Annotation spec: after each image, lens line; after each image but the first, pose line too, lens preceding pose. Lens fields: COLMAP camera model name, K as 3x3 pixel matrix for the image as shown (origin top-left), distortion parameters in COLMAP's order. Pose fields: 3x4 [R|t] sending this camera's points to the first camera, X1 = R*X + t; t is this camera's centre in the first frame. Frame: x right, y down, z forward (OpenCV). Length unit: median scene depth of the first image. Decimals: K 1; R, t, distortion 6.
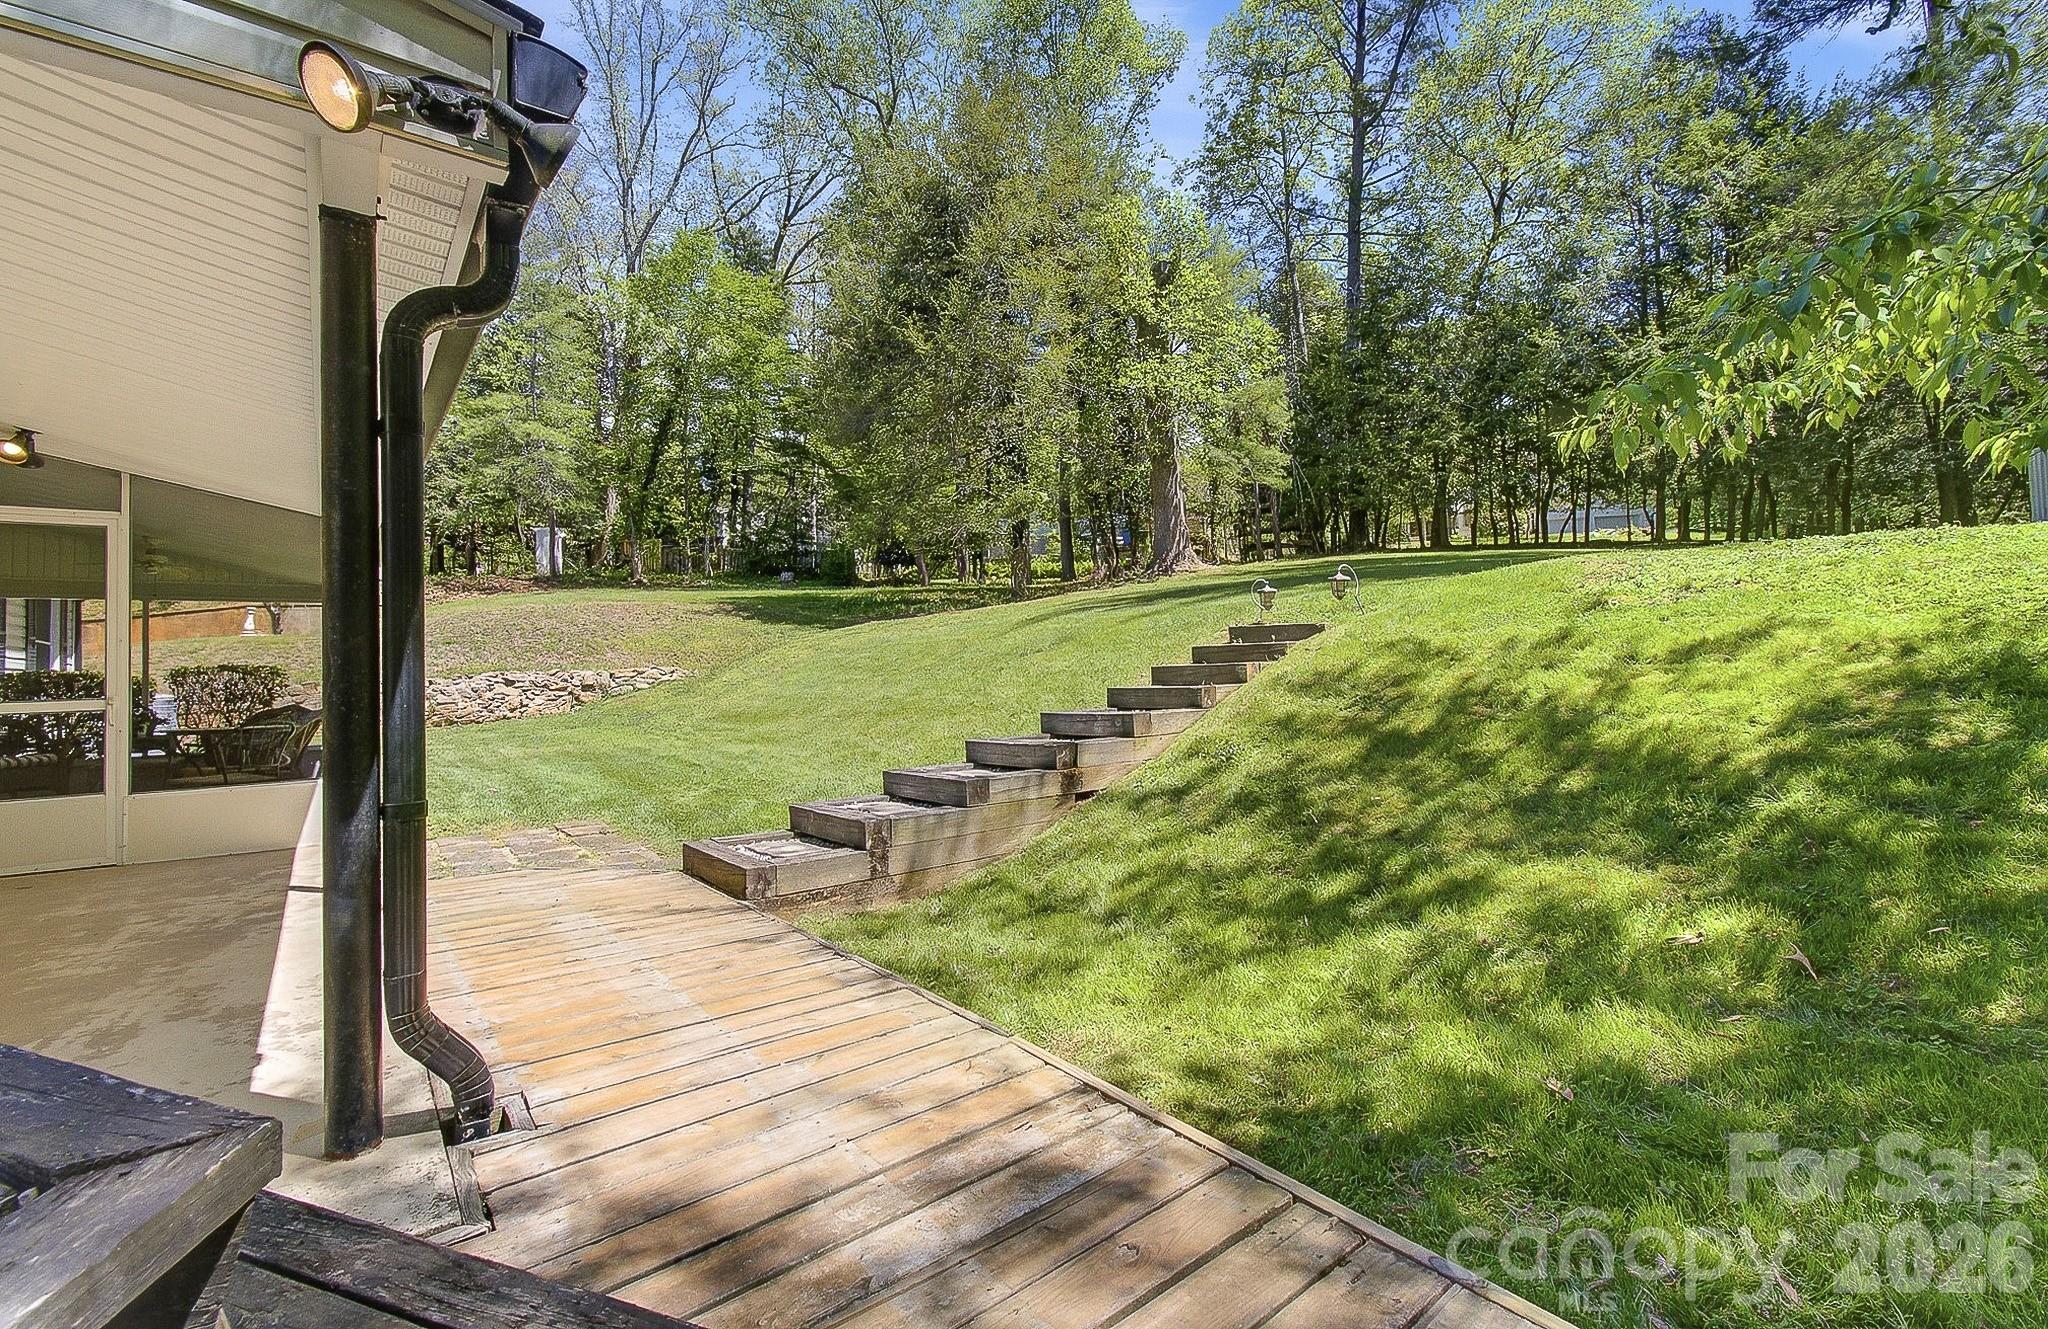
lens RADIAL K [[892.4, 0, 999.9], [0, 892.4, 624.6], [0, 0, 1]] dist [-0.015032, 0.012050]
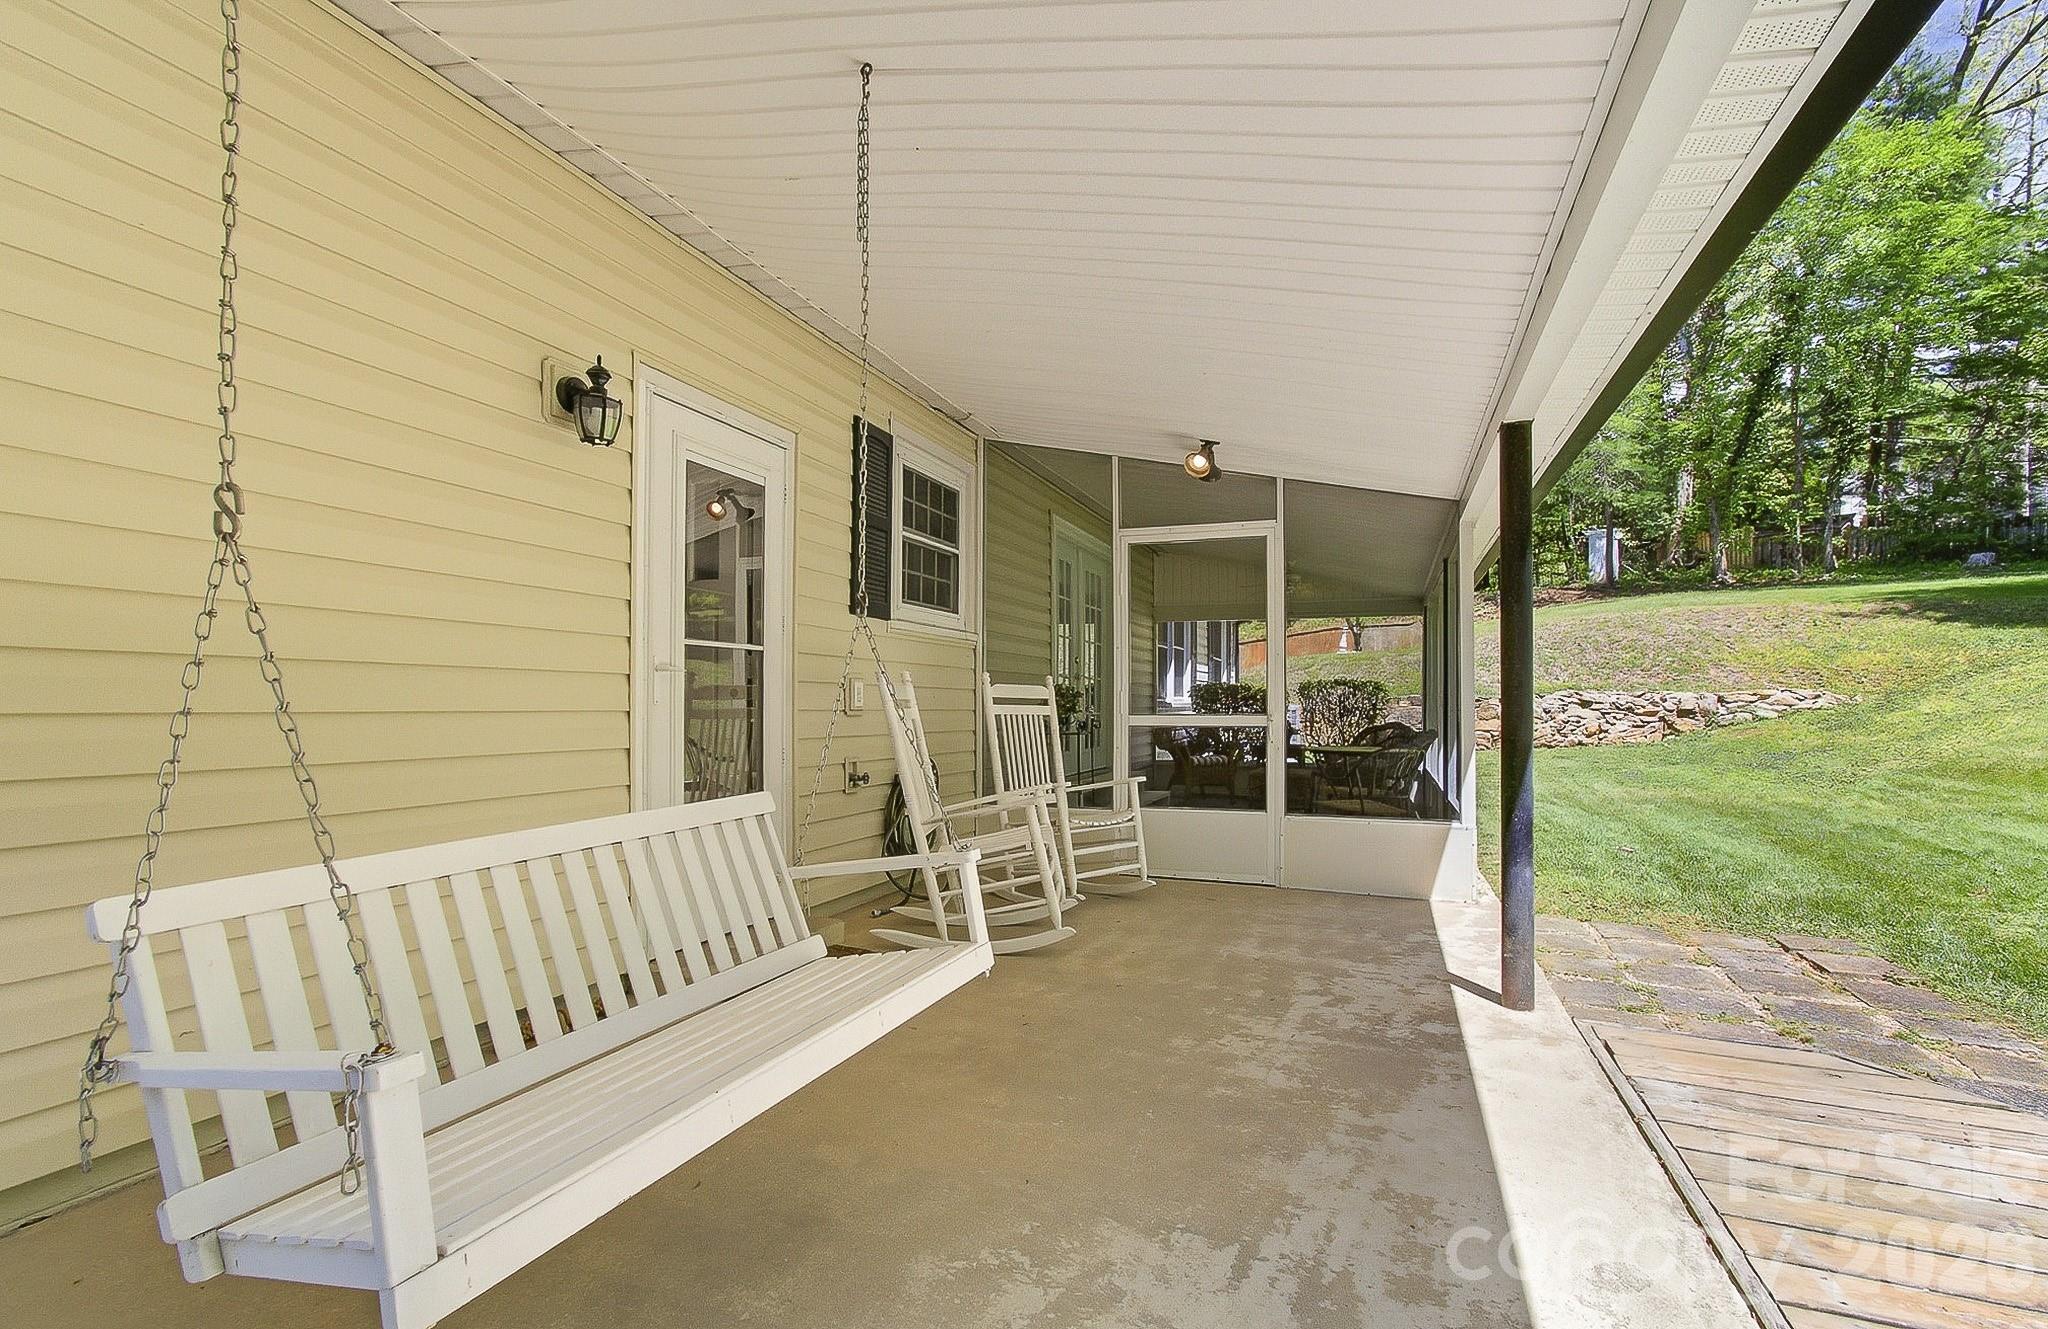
lens RADIAL K [[908.8, 0, 1019.6], [0, 908.8, 668.1], [0, 0, 1]] dist [-0.015107, 0.013040]
pose [[0.515673, 0.005251, -0.856770, -0.043803], [0.021266, 0.999595, 0.018926, 0.000979], [0.856522, -0.027980, 0.515352, 0.038486]]
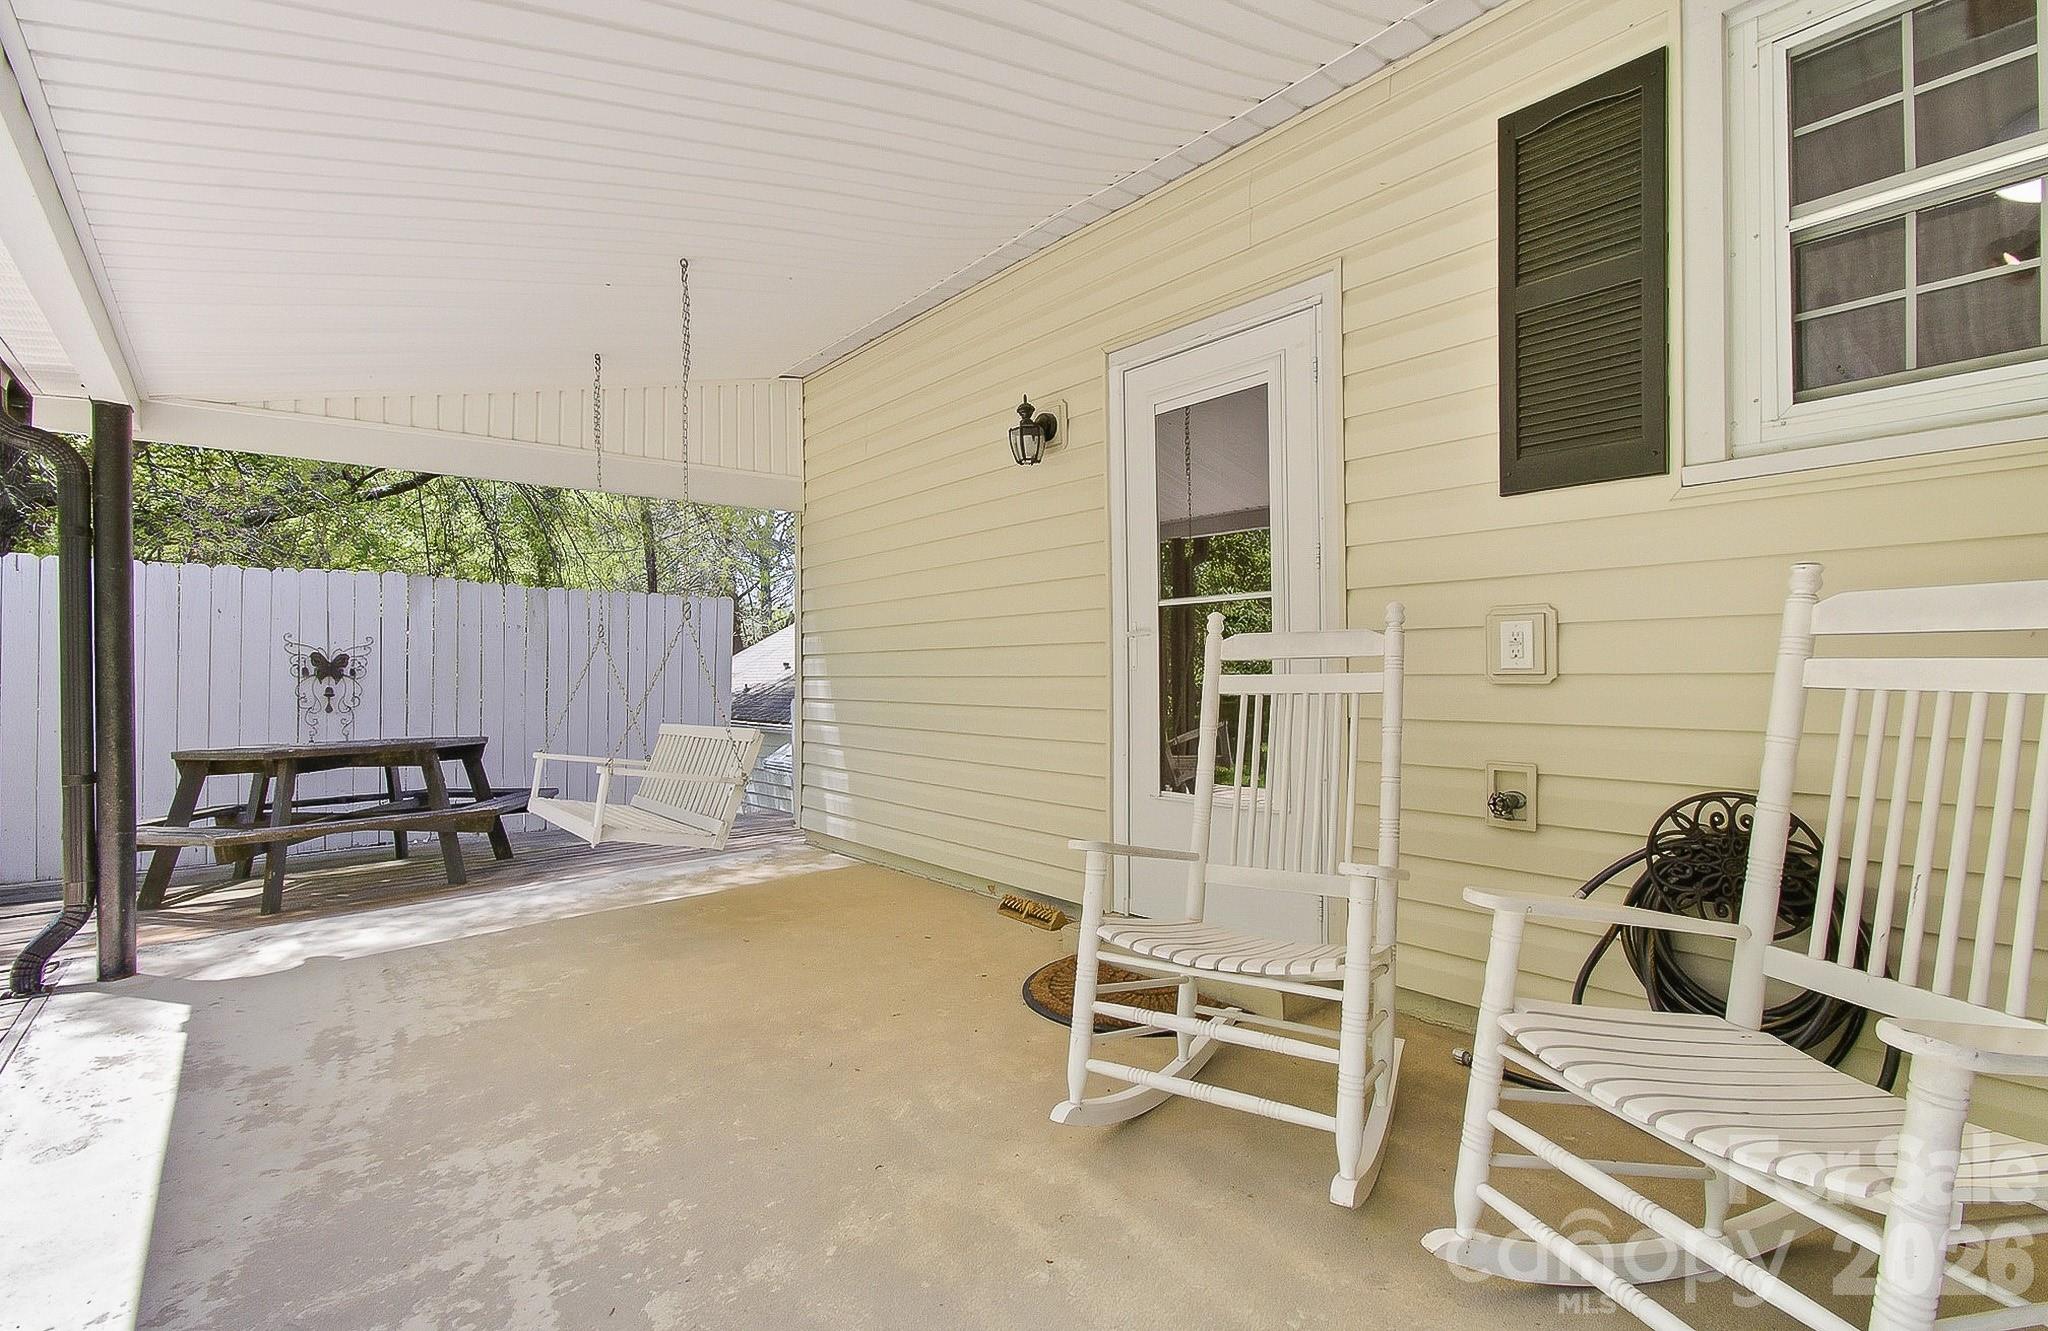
lens RADIAL K [[896.2, 0, 1024.8], [0, 896.2, 663.4], [0, 0, 1]] dist [-0.010171, 0.000420]
pose [[-0.996869, 0.041576, -0.067251, -0.126968], [0.045421, 0.997358, -0.056685, 0.010244], [0.064716, -0.059562, -0.996125, 0.151299]]
